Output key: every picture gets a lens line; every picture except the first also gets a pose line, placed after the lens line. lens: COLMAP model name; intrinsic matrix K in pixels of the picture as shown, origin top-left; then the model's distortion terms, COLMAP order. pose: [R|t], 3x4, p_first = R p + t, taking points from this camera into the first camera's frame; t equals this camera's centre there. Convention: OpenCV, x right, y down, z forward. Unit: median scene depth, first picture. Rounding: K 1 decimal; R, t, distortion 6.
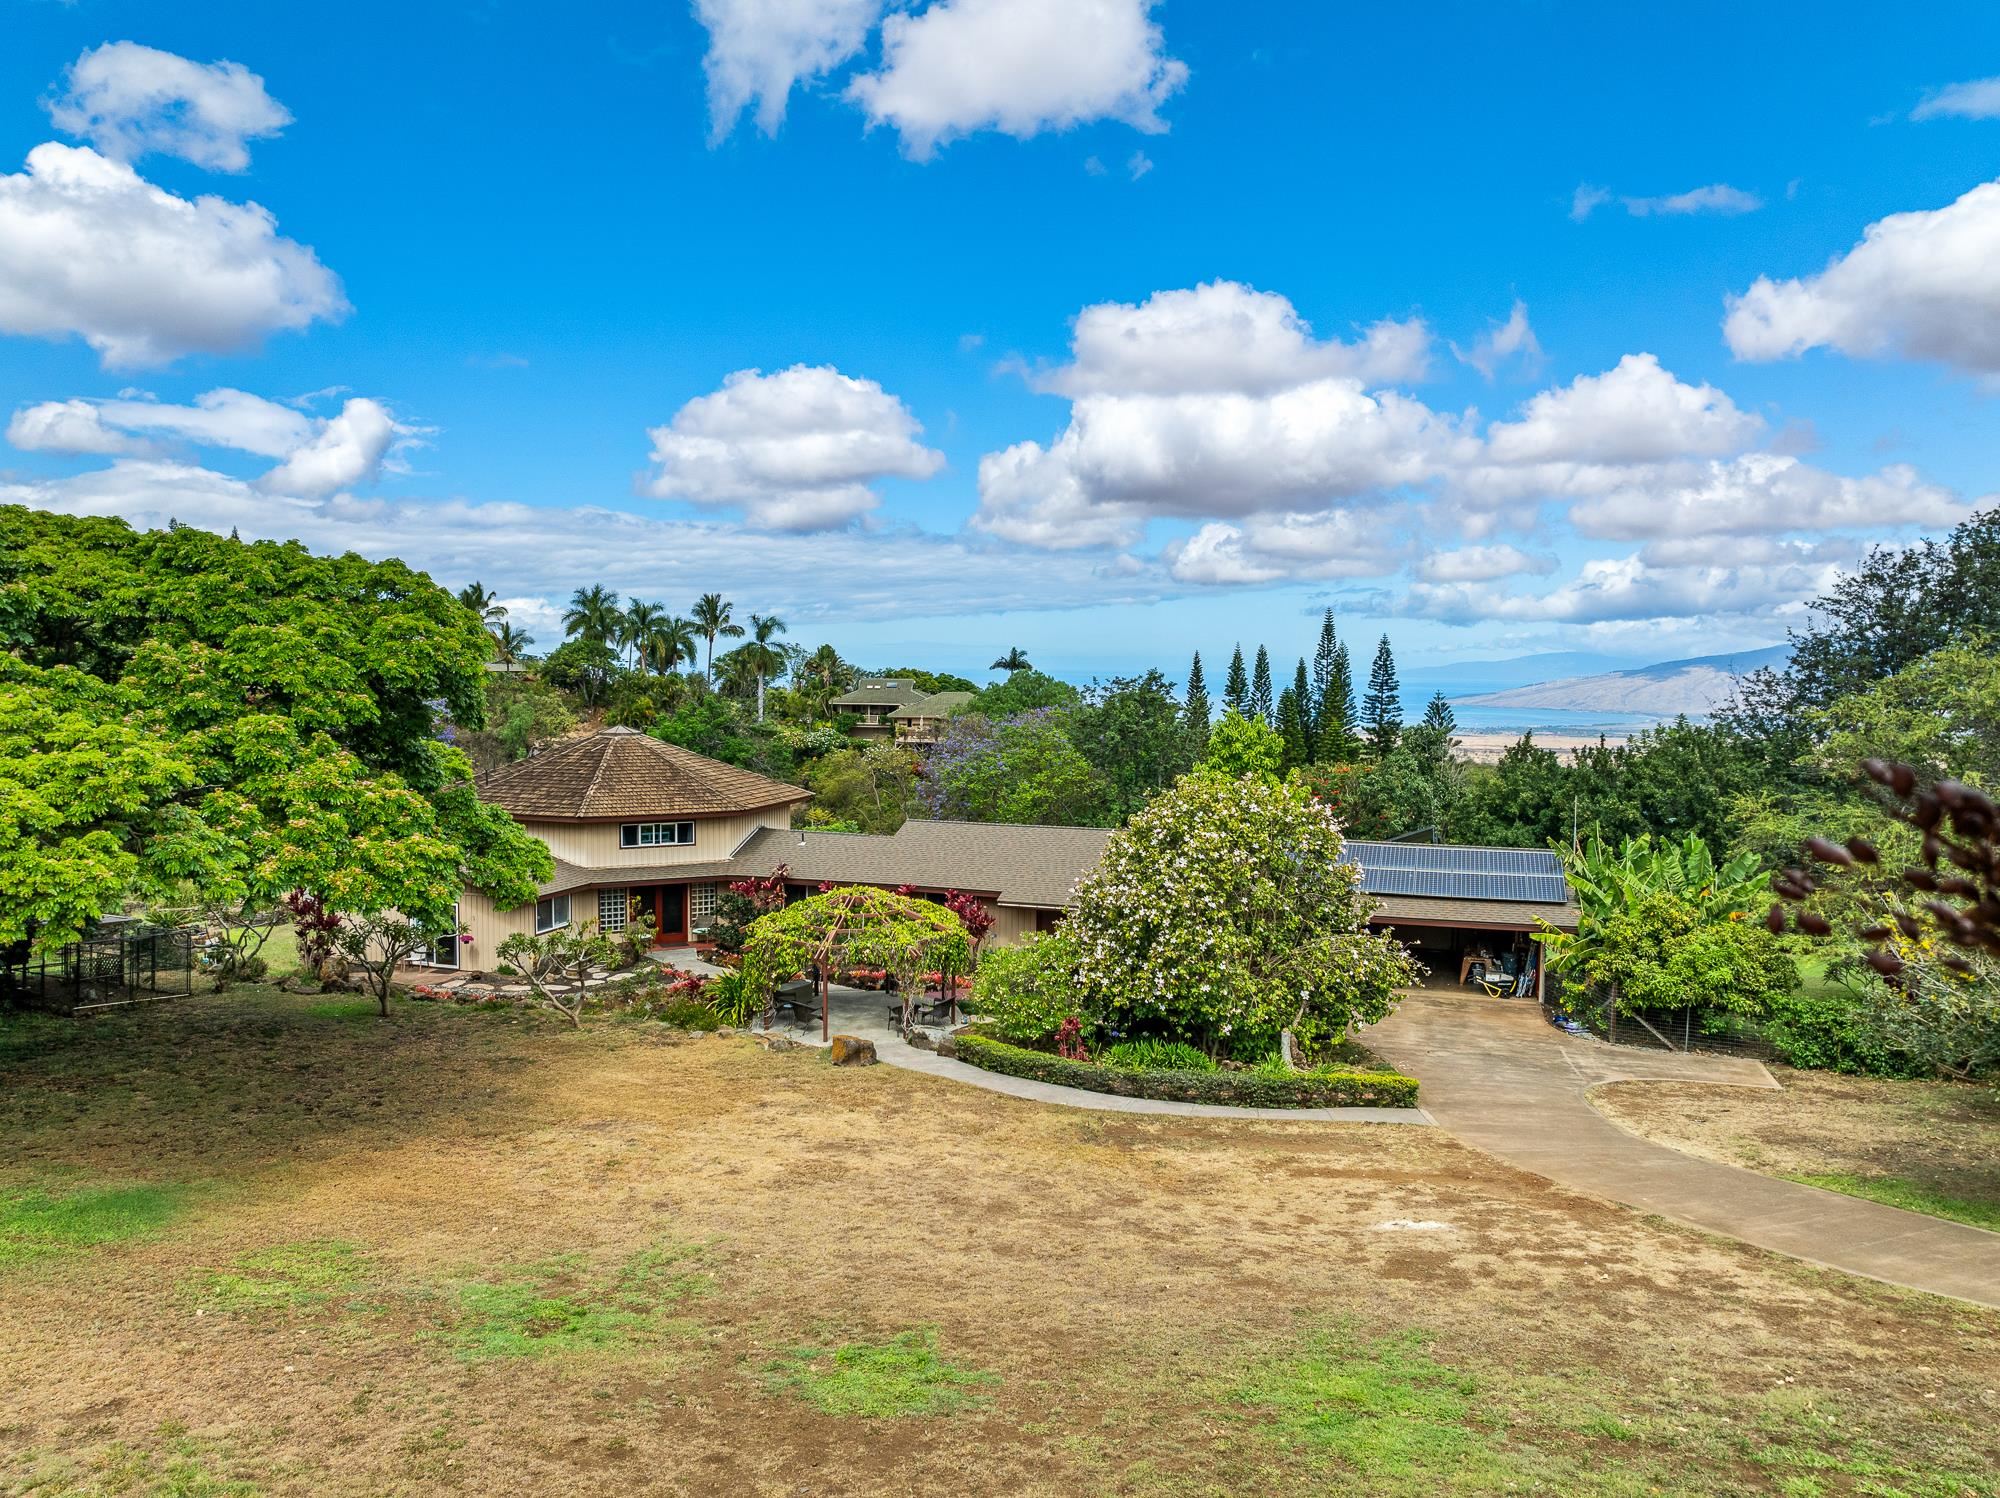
lens RADIAL K [[1463.0, 0, 1000.0], [0, 1463.0, 749.0], [0, 0, 1]] dist [-0.011193, -0.067397]
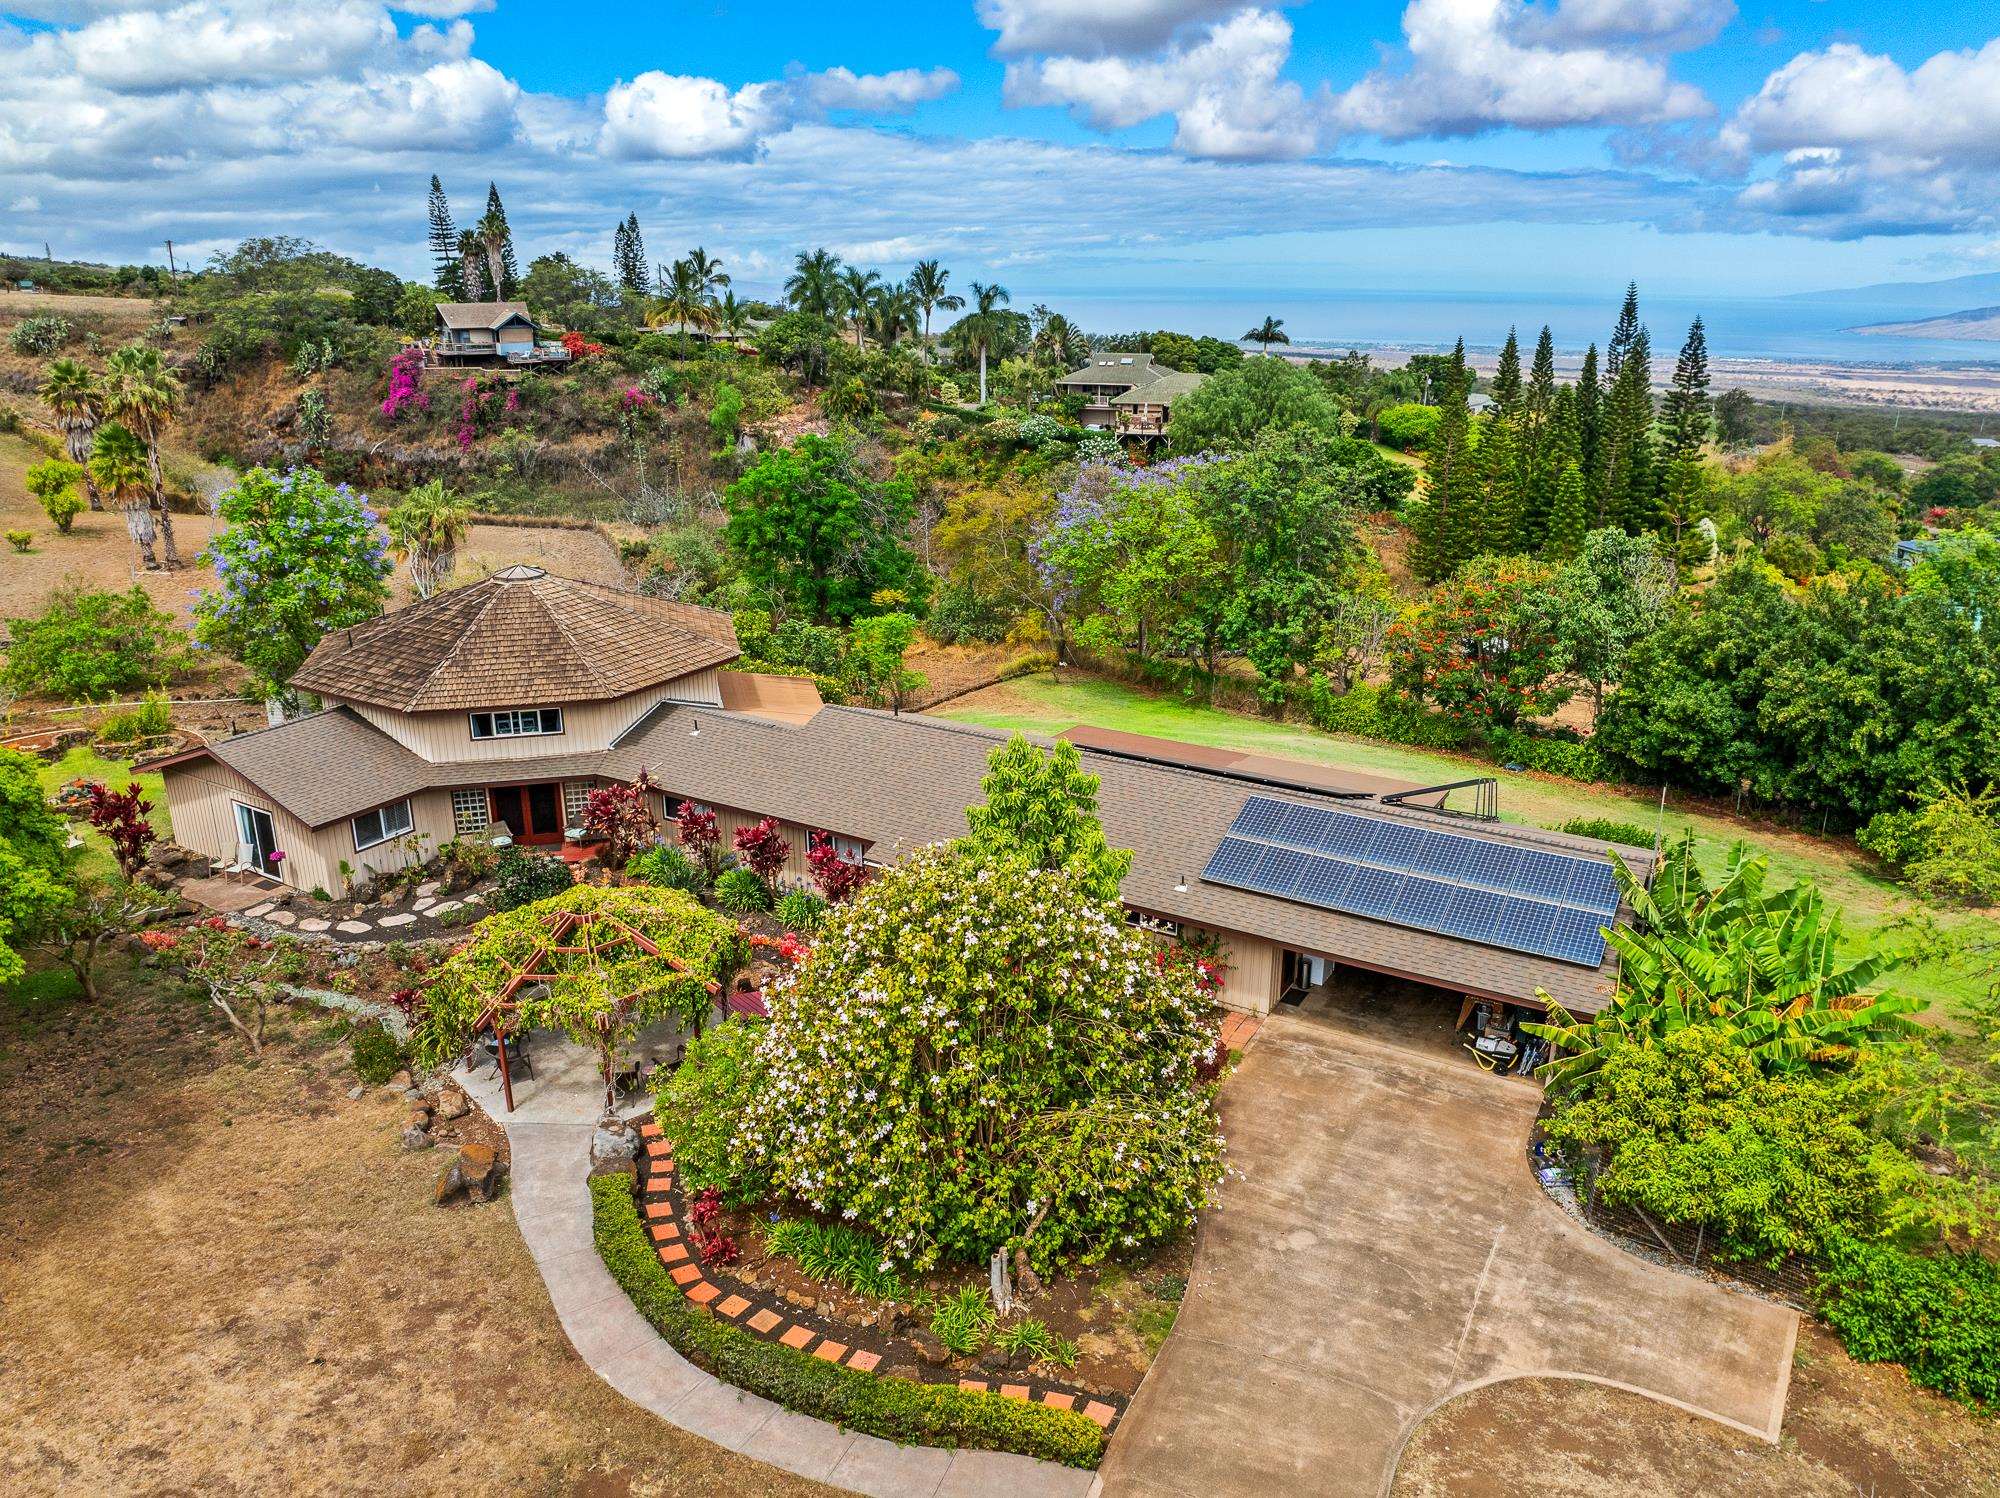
lens RADIAL K [[1450.0, 0, 1000.0], [0, 1450.0, 749.0], [0, 0, 1]] dist [-0.034455, 0.002392]
pose [[0.973546, 0.063965, -0.219355, 0.170896], [-0.006010, 0.966853, 0.255262, -0.109662], [0.228412, -0.247191, 0.941661, 0.215460]]
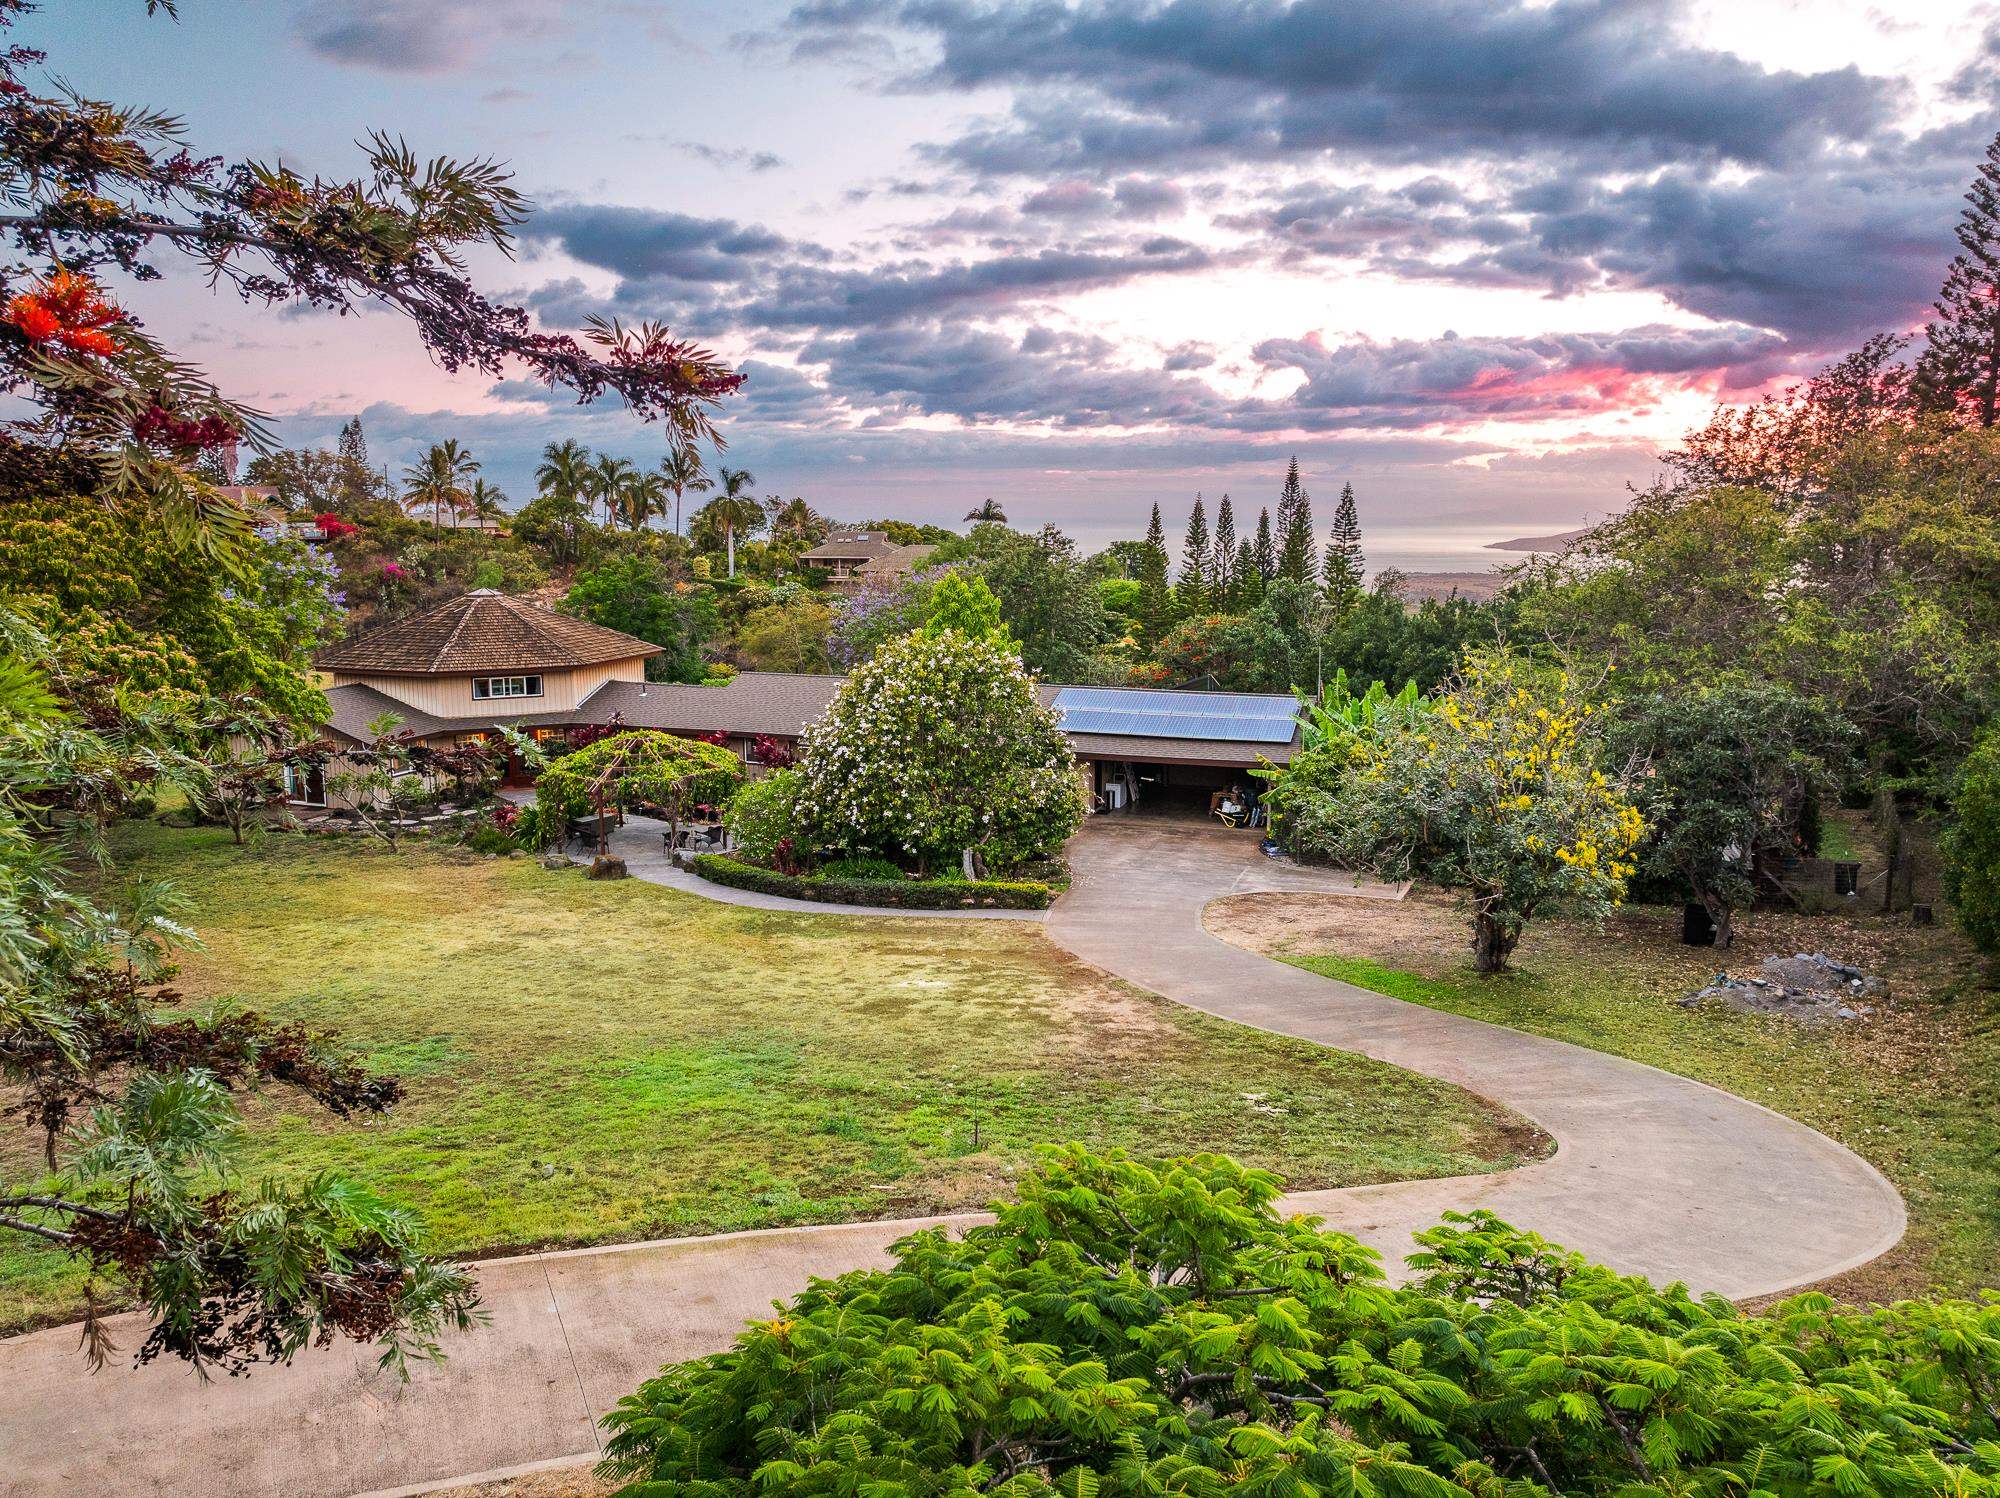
lens RADIAL K [[1513.7, 0, 1000.0], [0, 1513.7, 749.0], [0, 0, 1]] dist [-0.007705, -0.069014]
pose [[0.999588, -0.005069, -0.028260, 0.132466], [0.007823, 0.995136, 0.098197, -0.003415], [0.027625, -0.098378, 0.994766, -0.103988]]
